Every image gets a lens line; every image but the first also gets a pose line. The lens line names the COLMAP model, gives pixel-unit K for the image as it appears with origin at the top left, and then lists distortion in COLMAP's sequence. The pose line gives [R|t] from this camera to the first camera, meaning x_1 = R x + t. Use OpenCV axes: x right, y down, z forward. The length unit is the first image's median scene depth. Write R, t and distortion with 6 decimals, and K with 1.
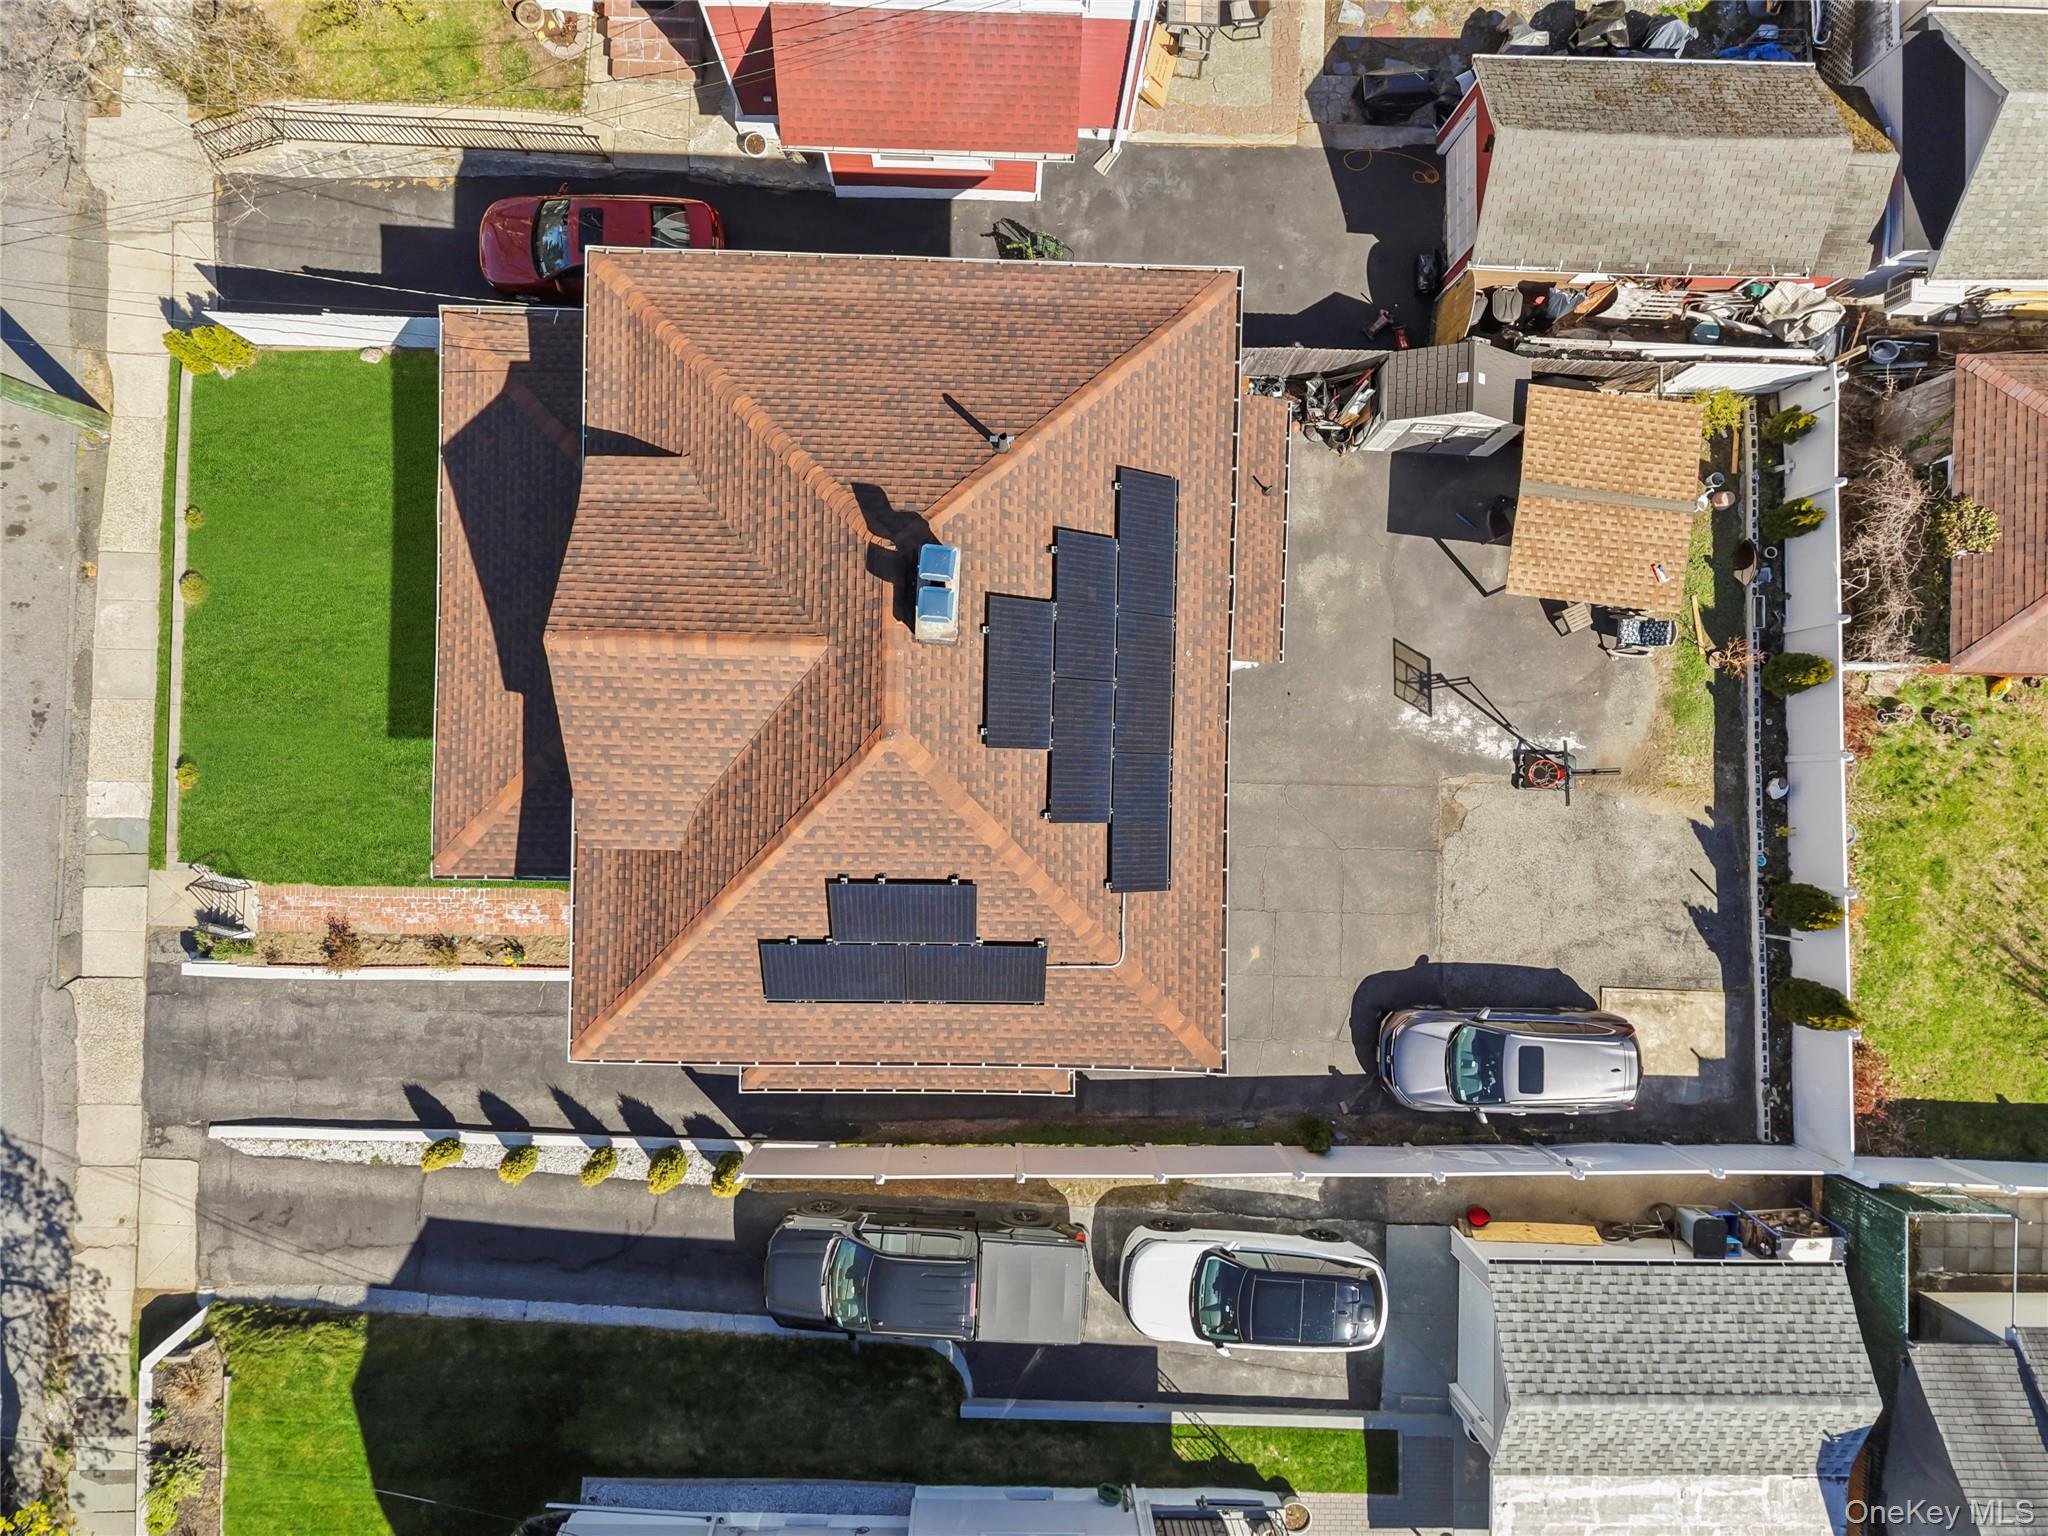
lens RADIAL K [[1367.3, 0, 1024.0], [0, 1367.3, 768.0], [0, 0, 1]] dist [0.053963, -0.059033]
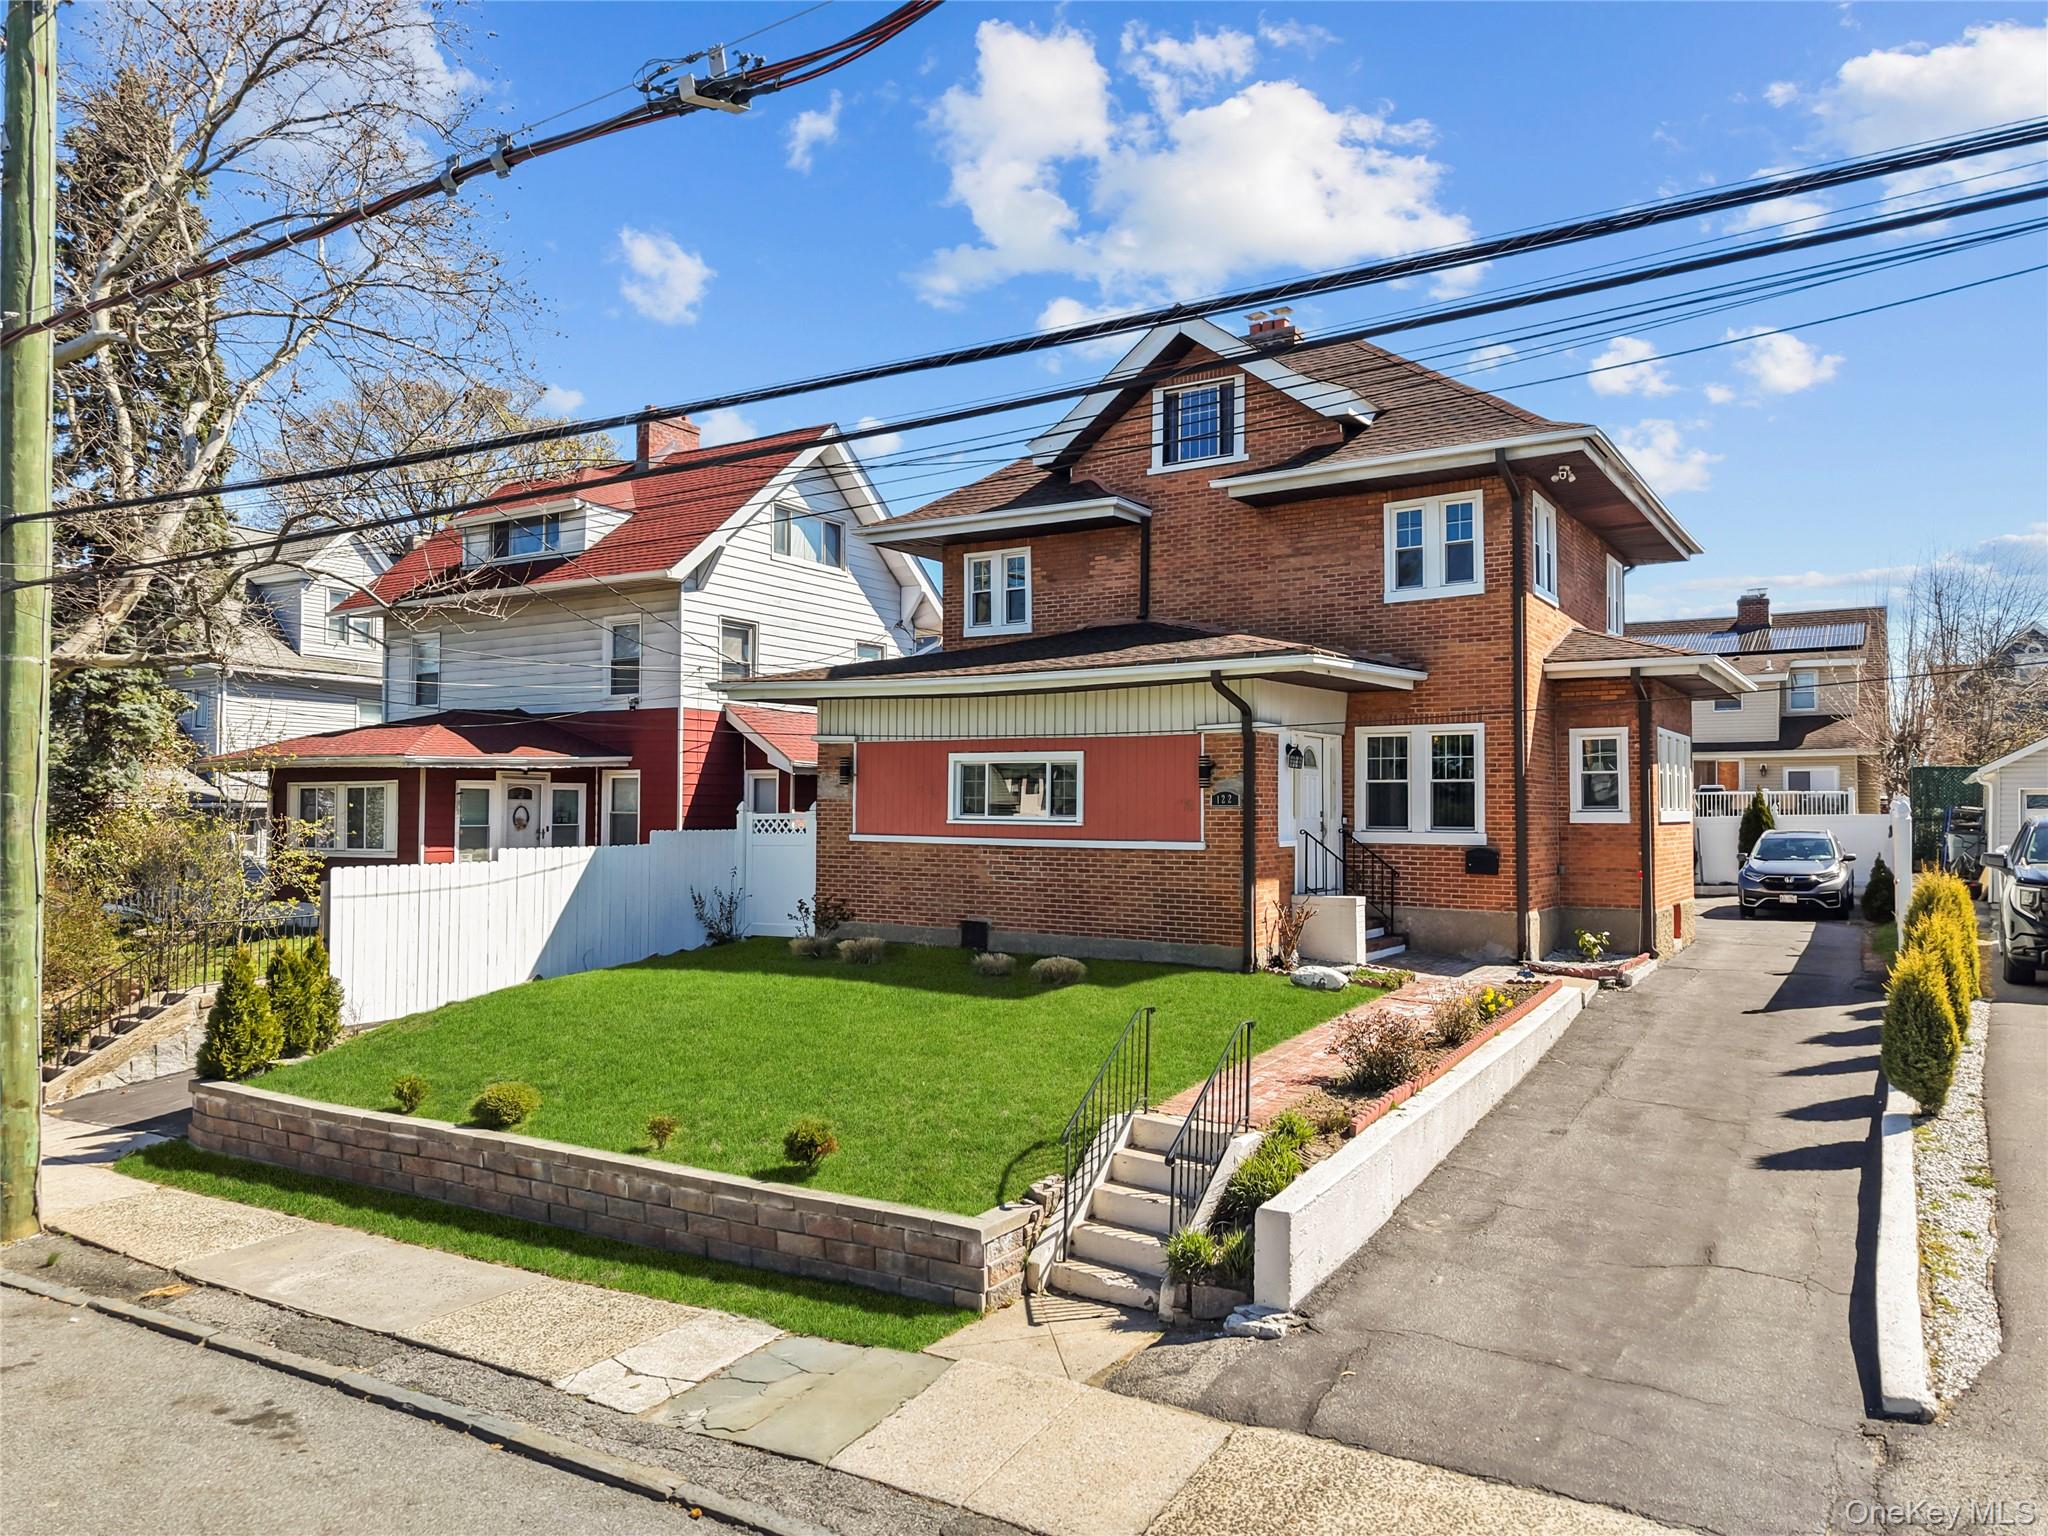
lens RADIAL K [[1382.8, 0, 1024.0], [0, 1382.8, 768.0], [0, 0, 1]] dist [0.056143, -0.052255]
pose [[0.530577, -0.002719, 0.847632, -0.903523], [0.847404, -0.021703, -0.530504, 0.269821], [0.019839, 0.999761, -0.009211, 0.892155]]
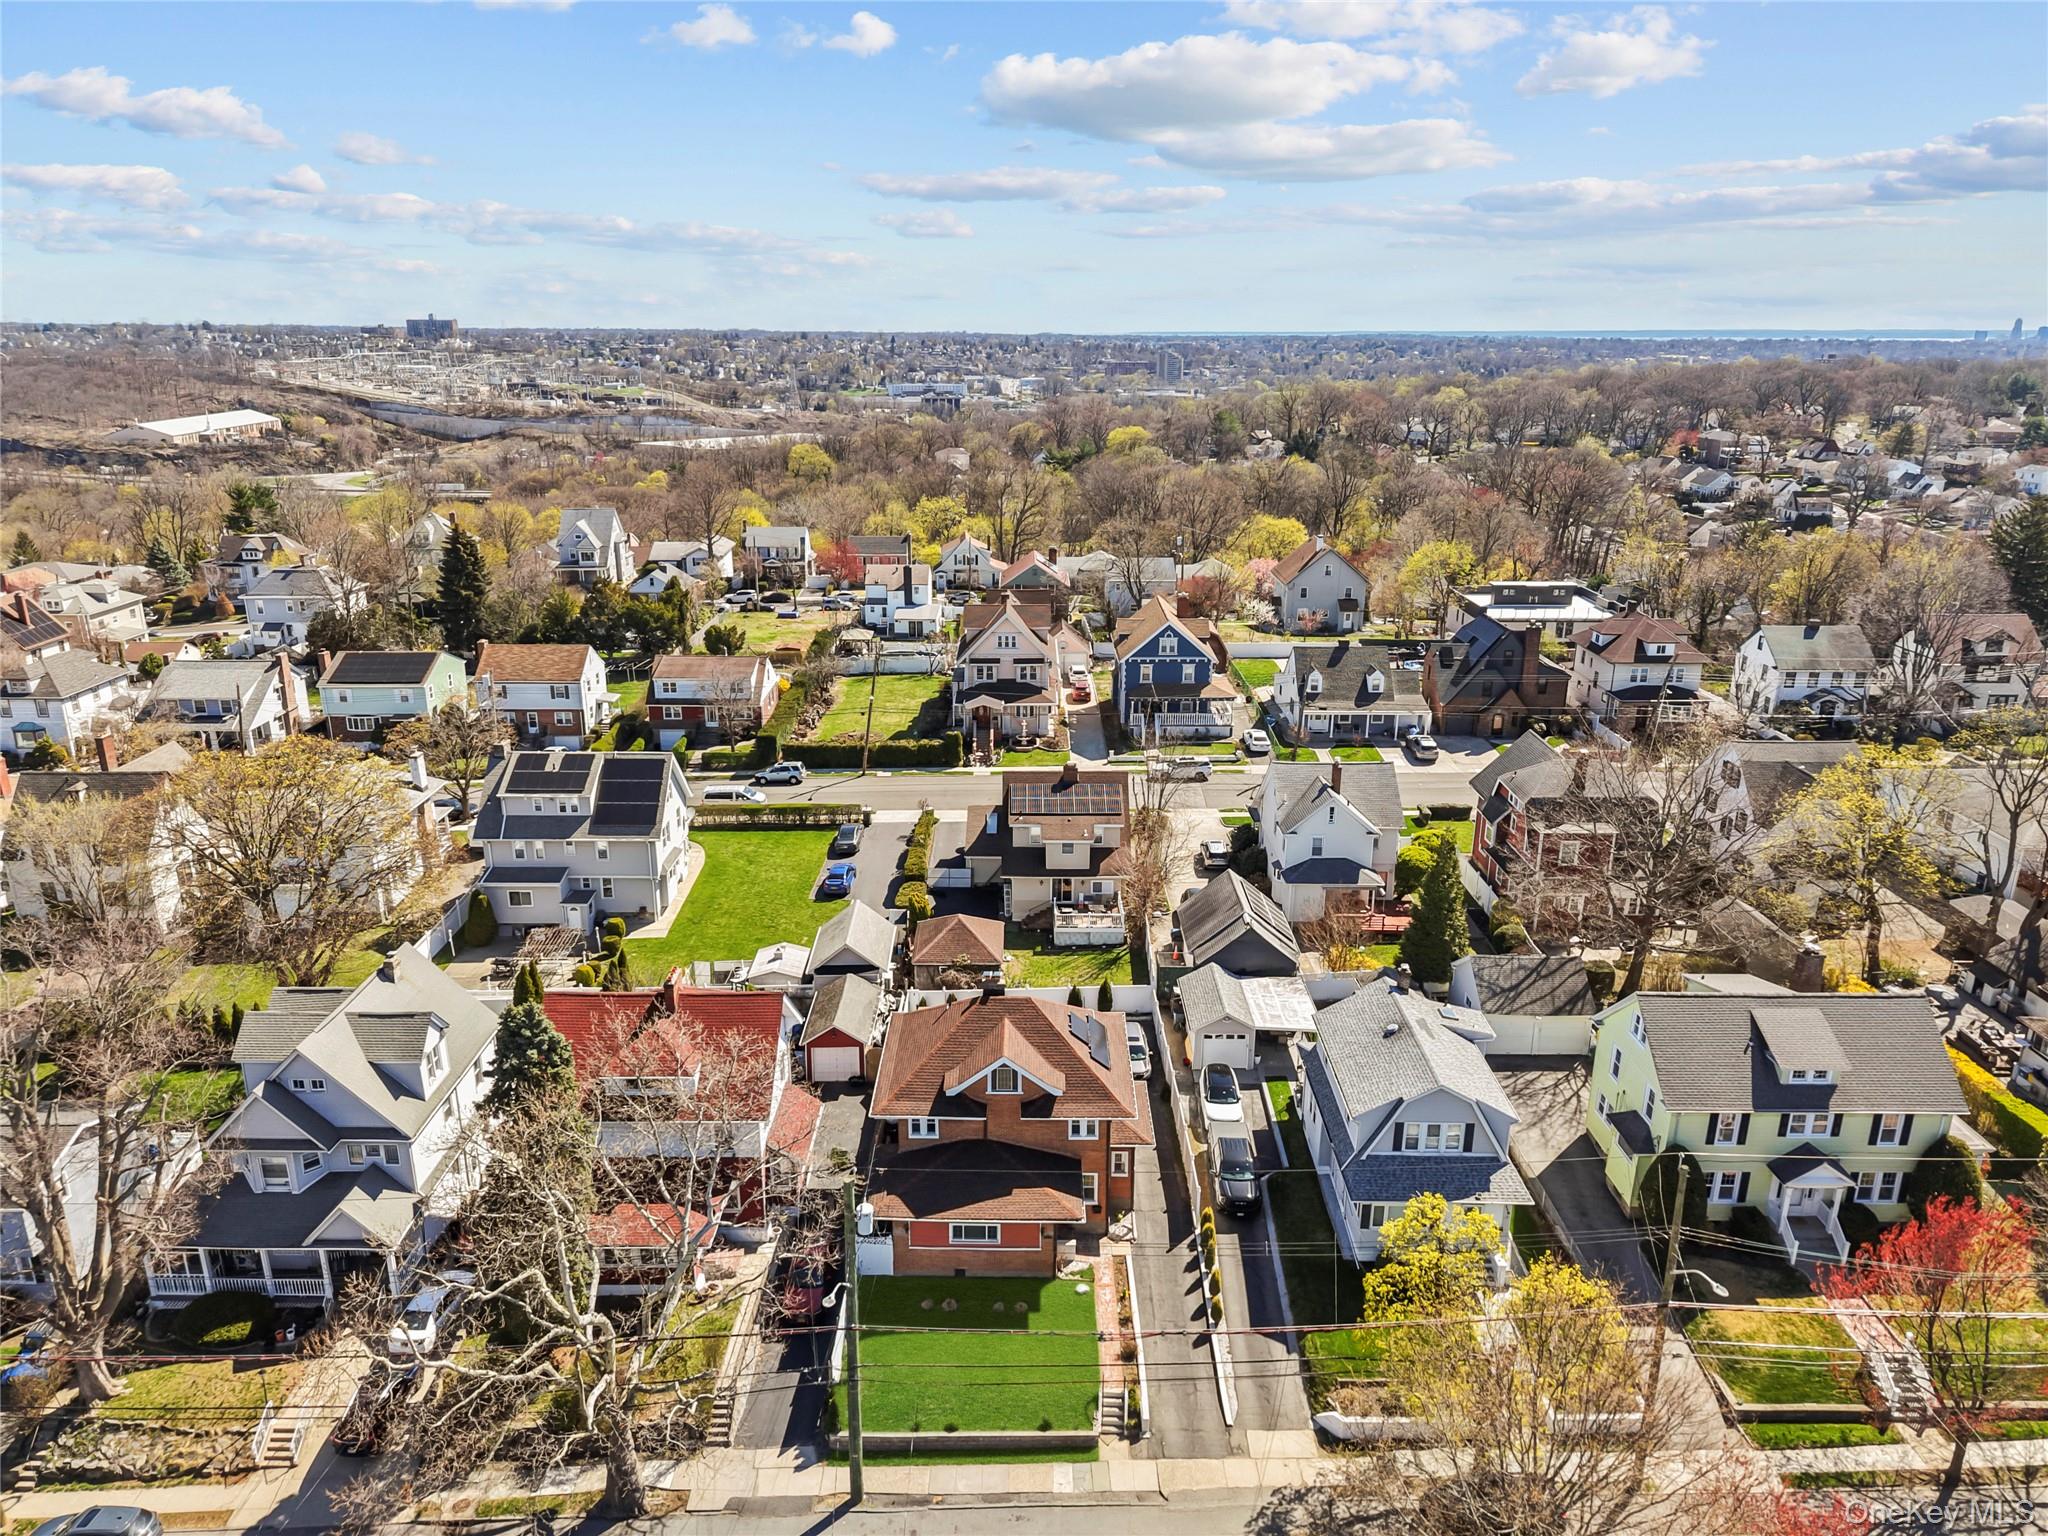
lens RADIAL K [[1367.3, 0, 1024.0], [0, 1367.3, 768.0], [0, 0, 1]] dist [0.053963, -0.059033]
pose [[-0.012979, -0.329770, 0.943972, -2.147451], [0.999913, -0.006366, 0.011524, -0.045767], [0.002209, 0.944040, 0.329824, -0.529041]]
